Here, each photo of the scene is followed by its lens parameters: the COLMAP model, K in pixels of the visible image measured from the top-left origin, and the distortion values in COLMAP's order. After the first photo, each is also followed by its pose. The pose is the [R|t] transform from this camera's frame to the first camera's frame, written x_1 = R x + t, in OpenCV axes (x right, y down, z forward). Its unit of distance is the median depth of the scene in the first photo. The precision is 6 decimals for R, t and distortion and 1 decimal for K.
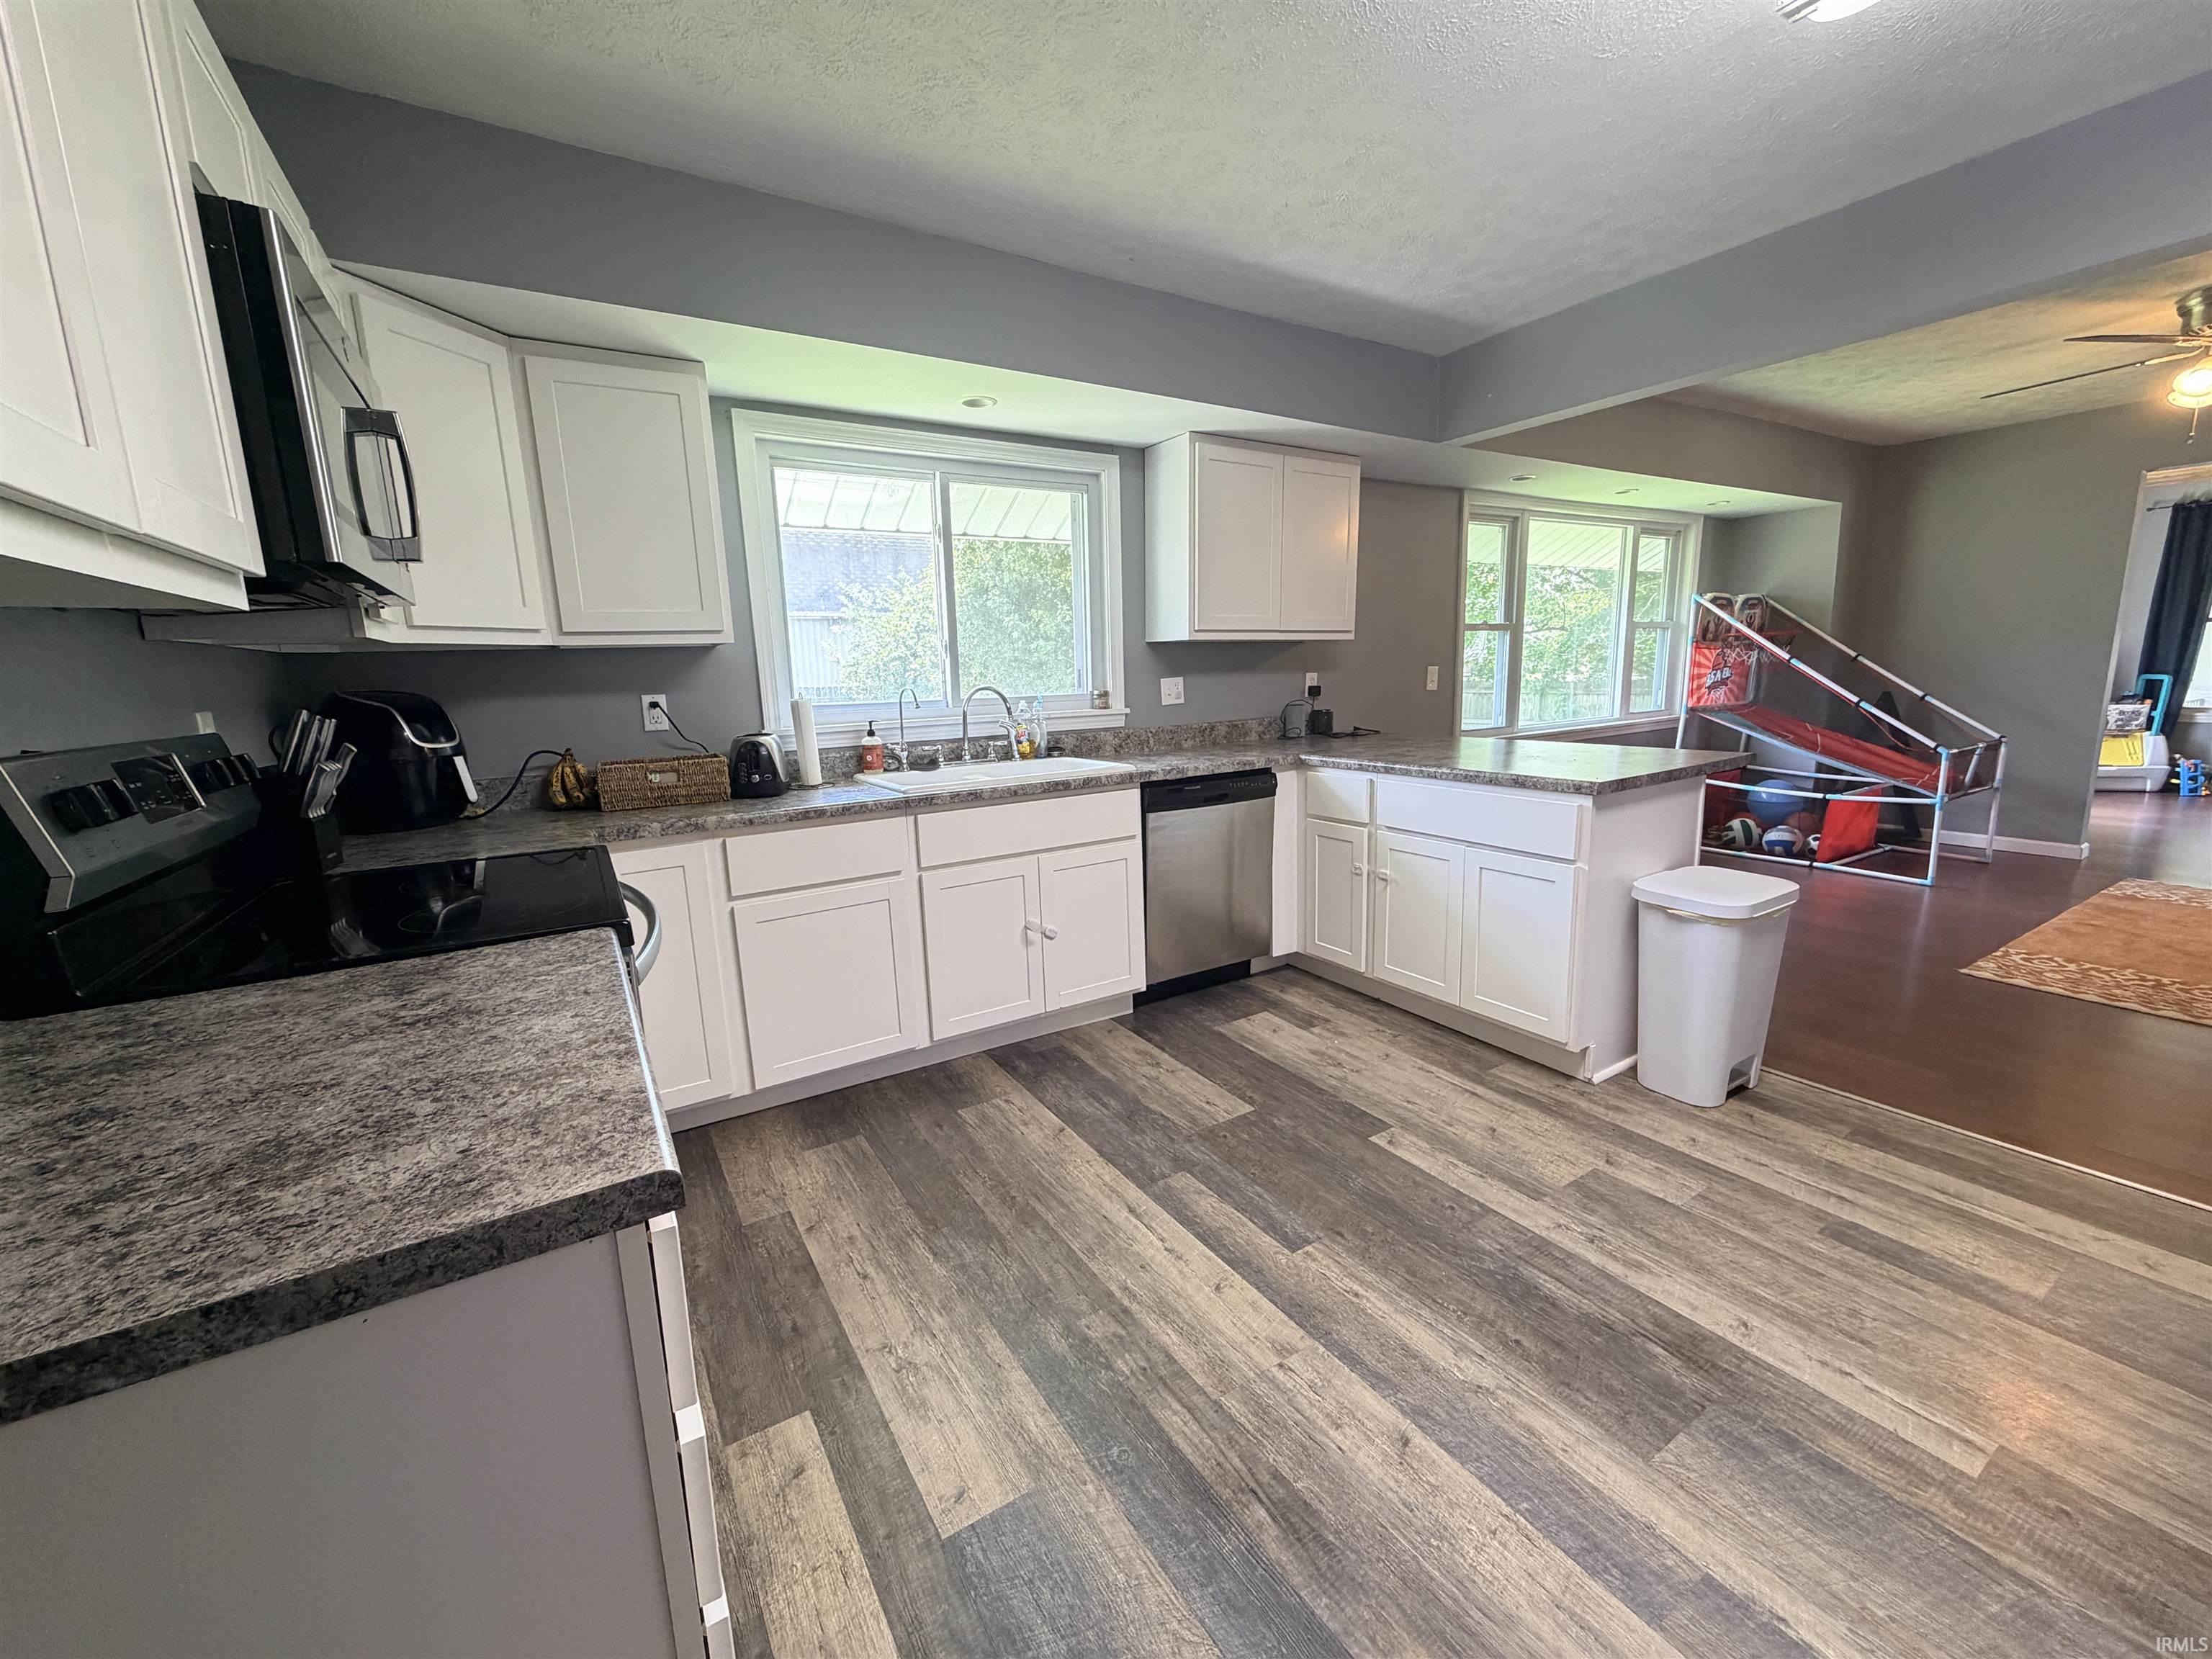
lens RADIAL K [[880.7, 0, 1099.0], [0, 880.7, 828.5], [0, 0, 1]] dist [-0.001290, 0.000264]
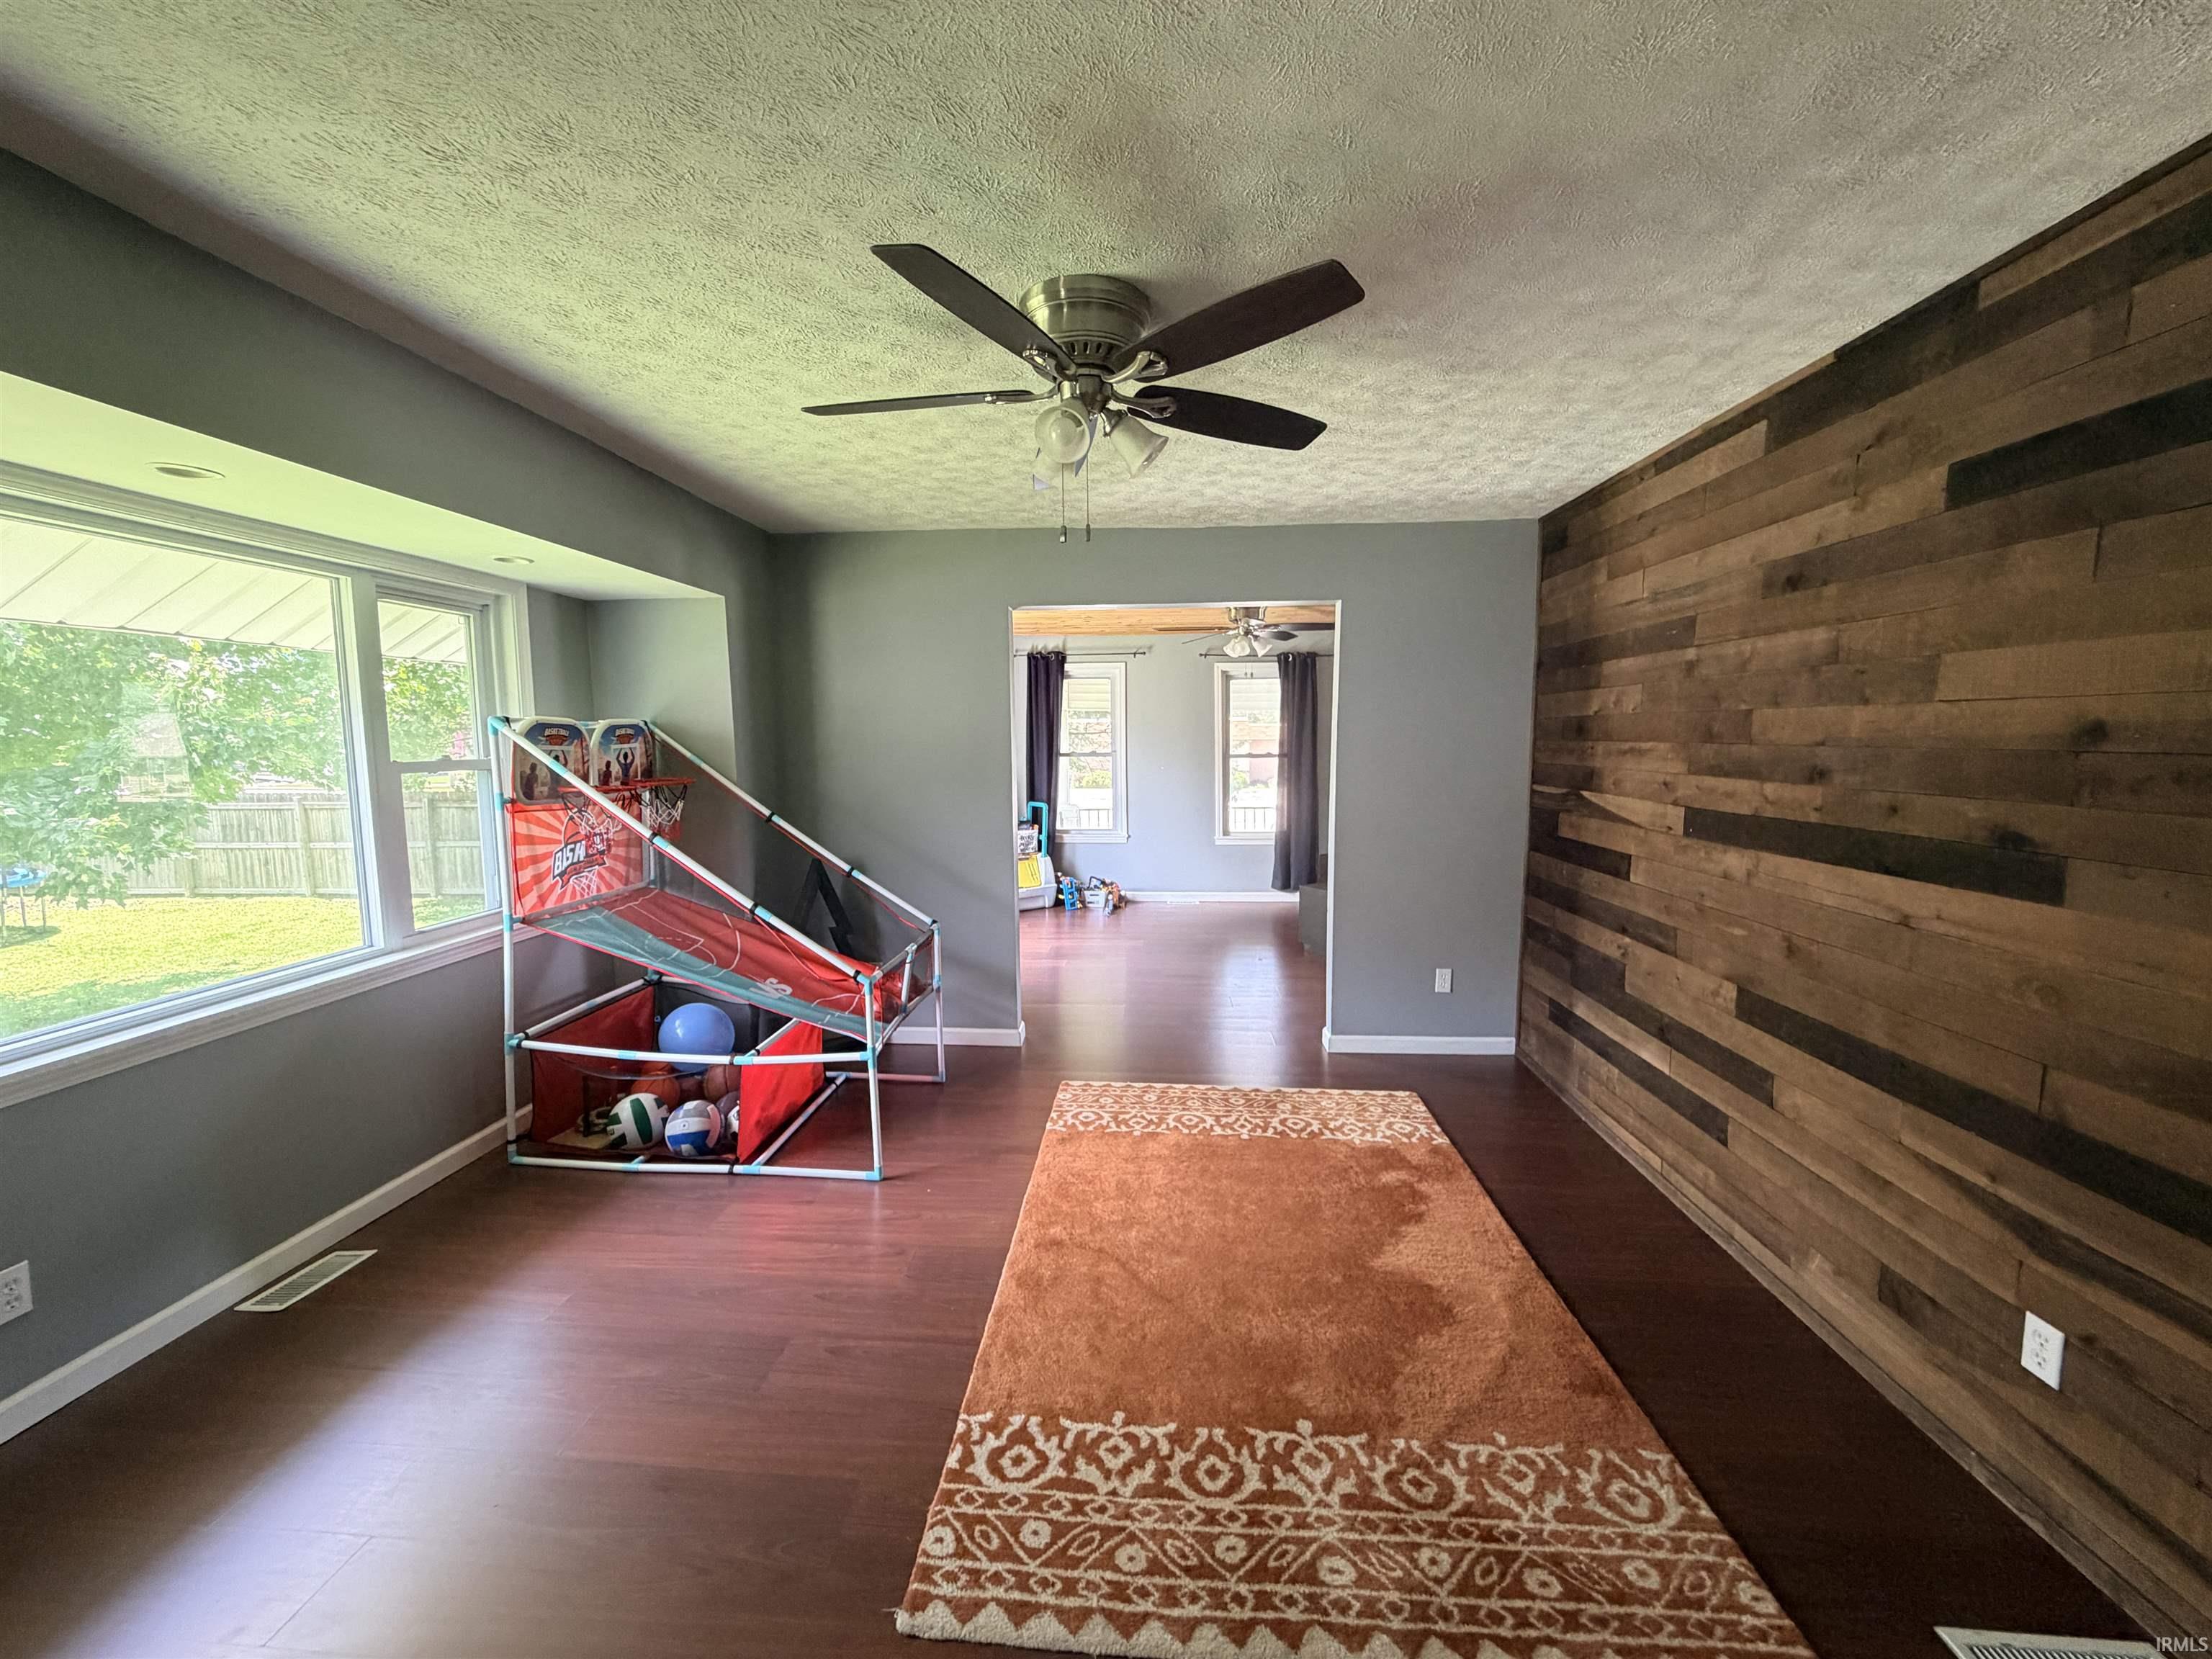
lens RADIAL K [[880.7, 0, 1099.0], [0, 880.7, 828.5], [0, 0, 1]] dist [-0.001290, 0.000264]
pose [[0.578321, -0.056227, 0.813869, 1.074235], [0.137454, 0.990075, -0.029272, -0.314077], [-0.804146, 0.128798, 0.580310, 0.936840]]
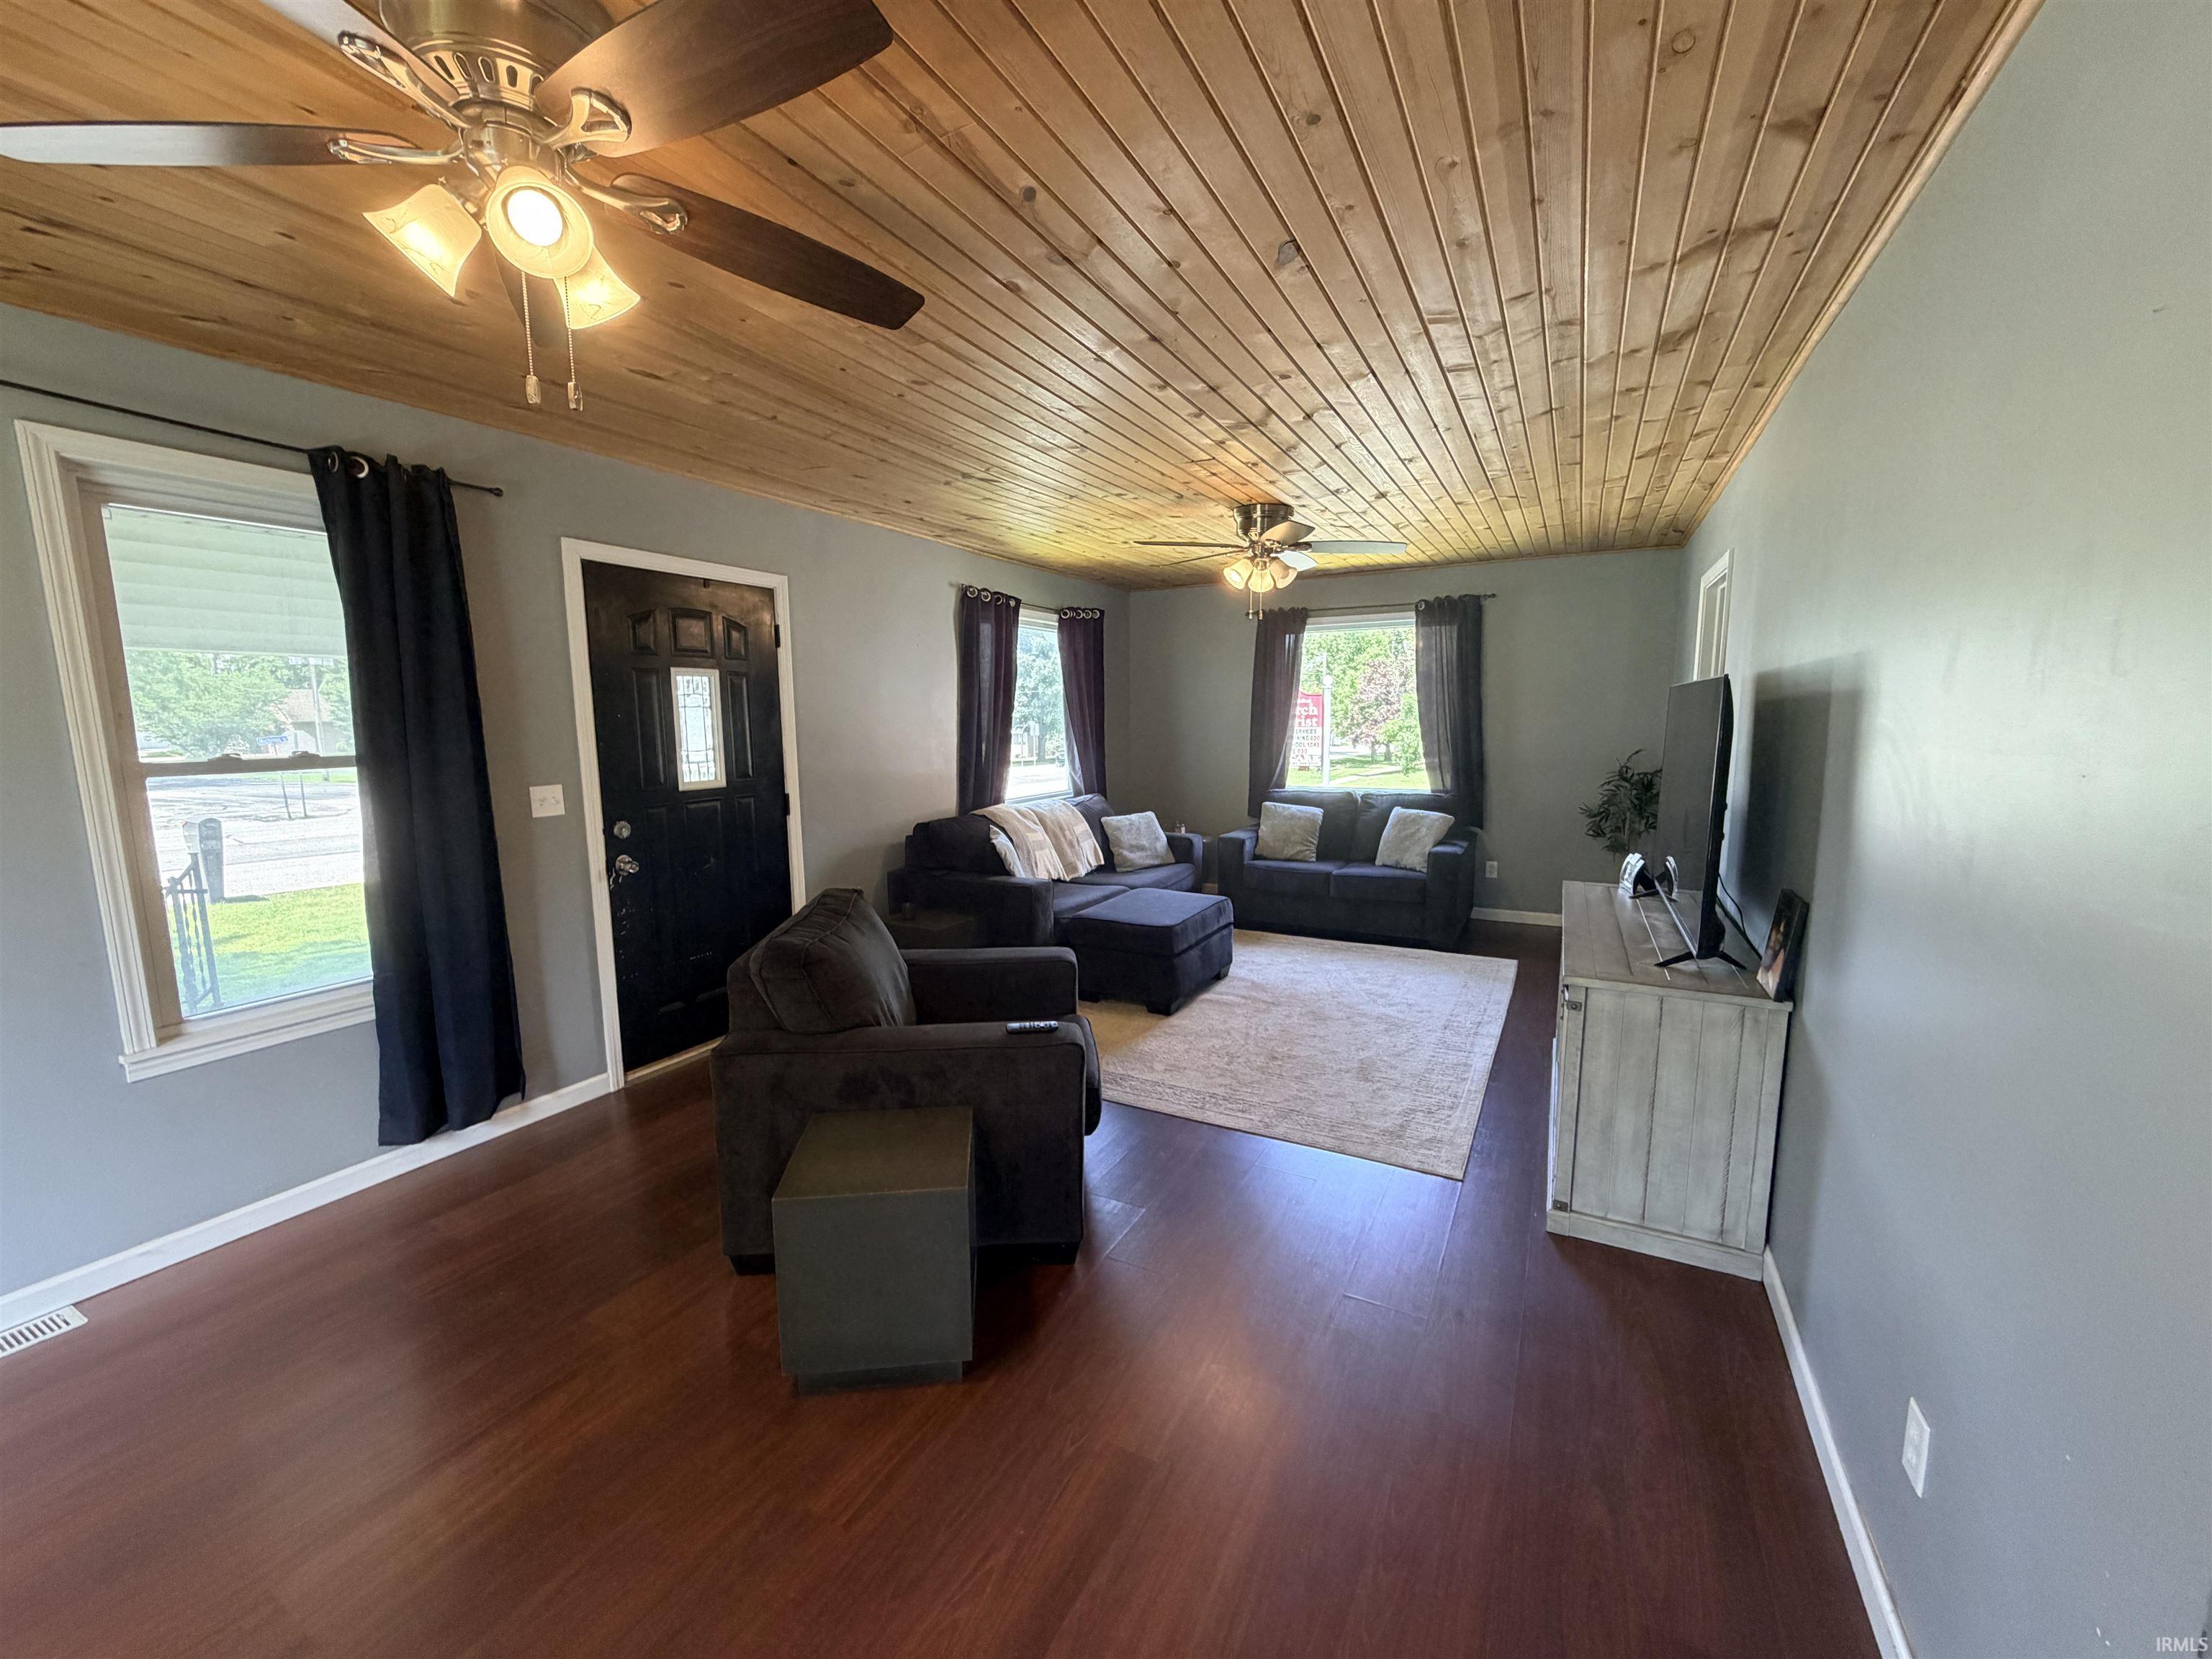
lens RADIAL K [[880.7, 0, 1099.0], [0, 880.7, 828.5], [0, 0, 1]] dist [-0.001290, 0.000264]
pose [[-0.499983, -0.073145, 0.862941, 2.869741], [0.180052, 0.965875, 0.186191, -0.565187], [-0.847112, 0.248466, -0.469751, 2.116266]]
